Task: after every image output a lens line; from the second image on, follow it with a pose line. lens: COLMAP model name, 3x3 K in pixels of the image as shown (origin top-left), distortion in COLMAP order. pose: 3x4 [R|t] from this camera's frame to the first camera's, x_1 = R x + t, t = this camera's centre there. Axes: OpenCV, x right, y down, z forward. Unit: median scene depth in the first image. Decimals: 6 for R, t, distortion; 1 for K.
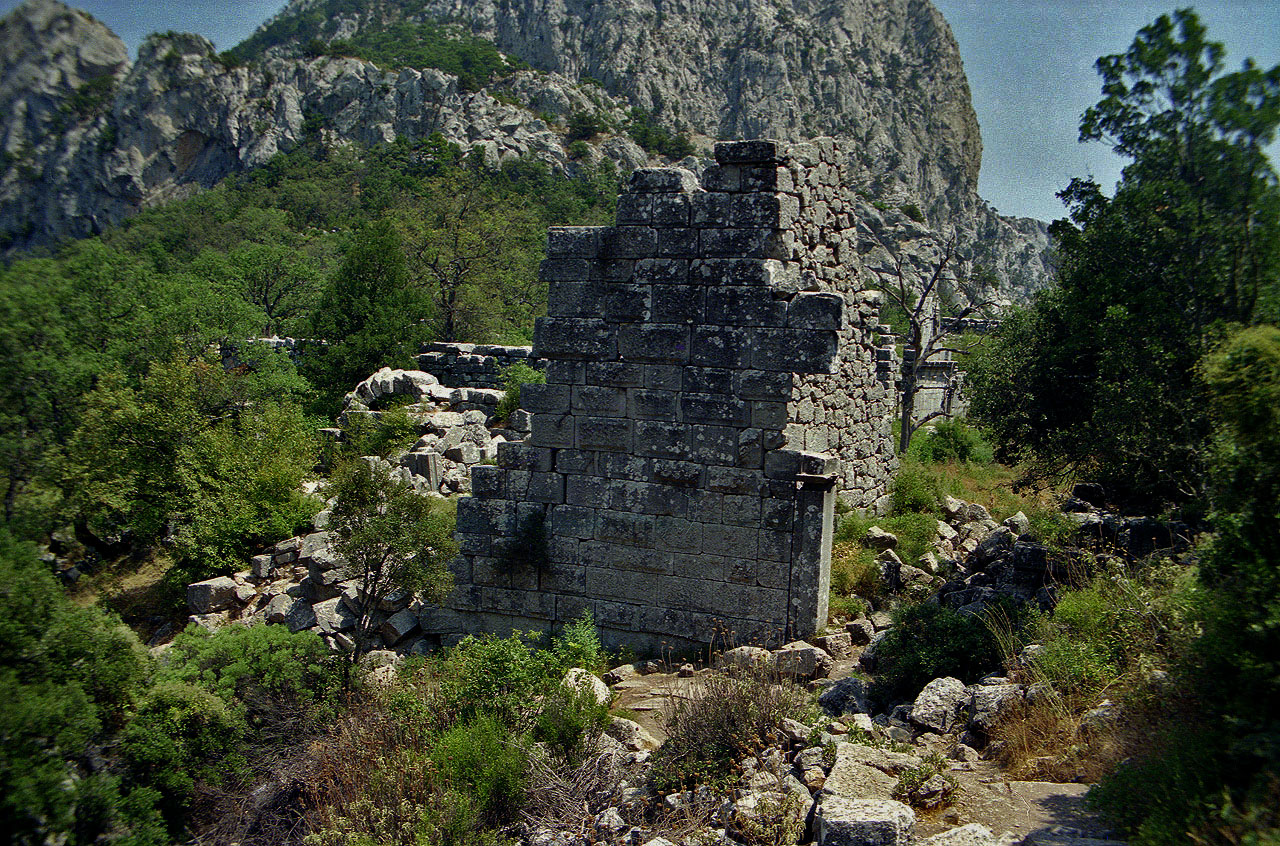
lens RADIAL K [[1311.8, 0, 640.0], [0, 1311.8, 423.0], [0, 0, 1]] dist [-0.203273, 0.212929]
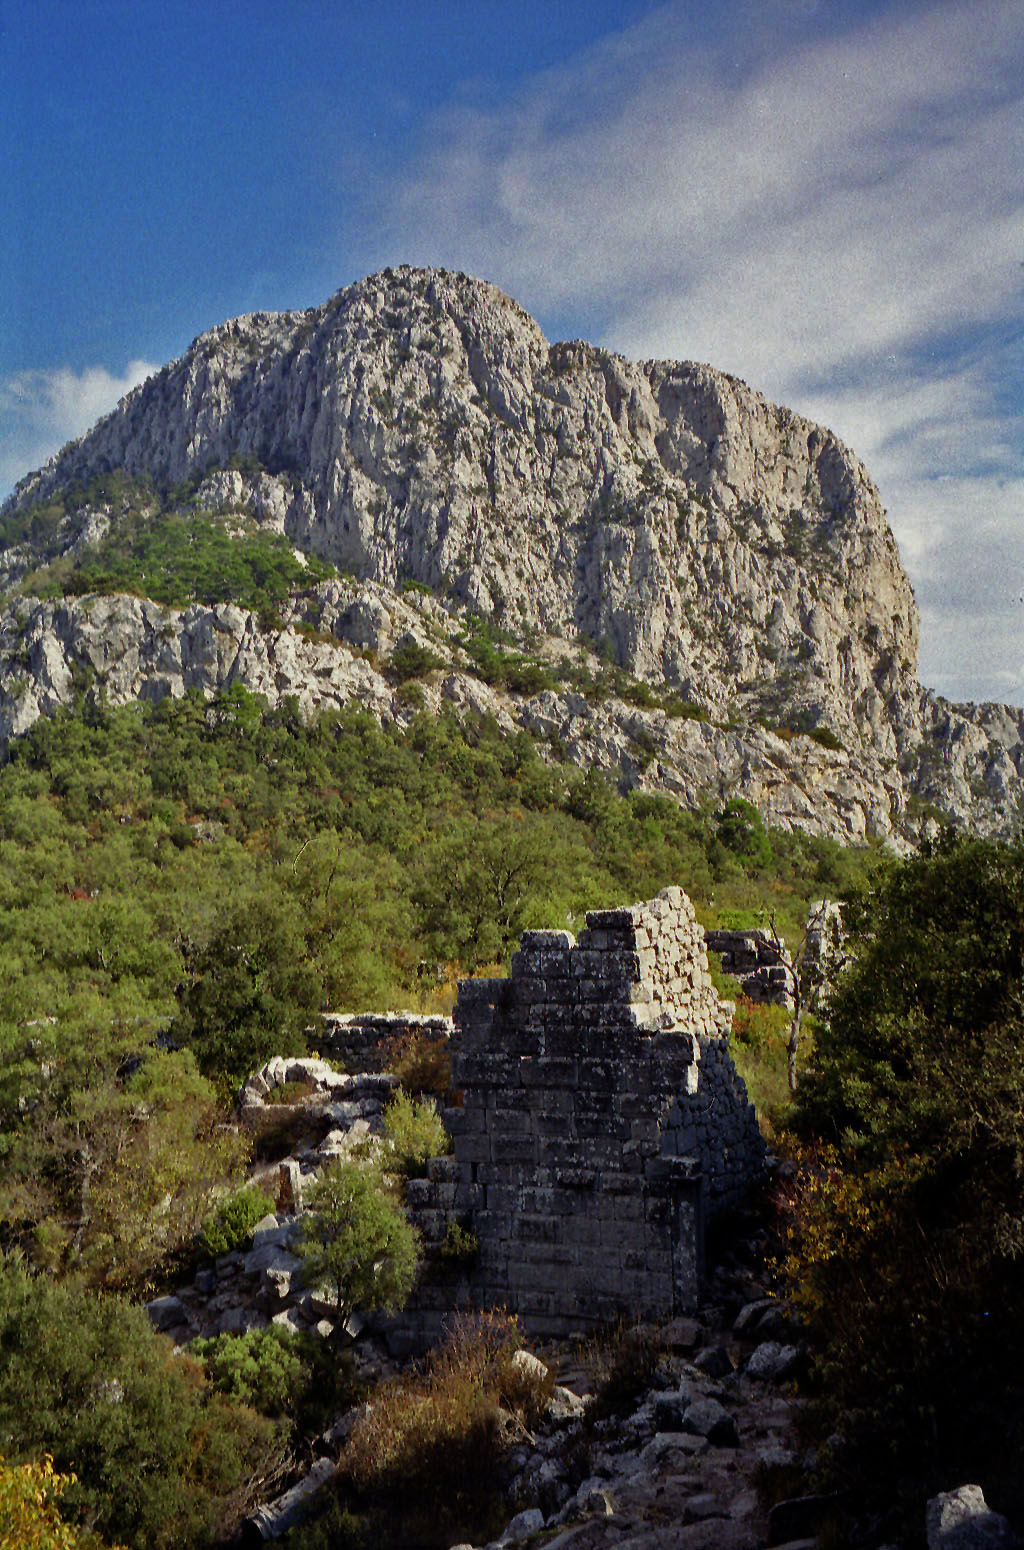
lens RADIAL K [[1720.8, 0, 493.7], [0, 1720.8, 773.8], [0, 0, 1]] dist [0.194138, 0.001919]
pose [[0.997568, -0.069547, 0.004705, -0.009273], [0.069578, 0.989386, -0.127569, -0.042504], [0.004217, 0.127586, 0.991819, -0.209477]]
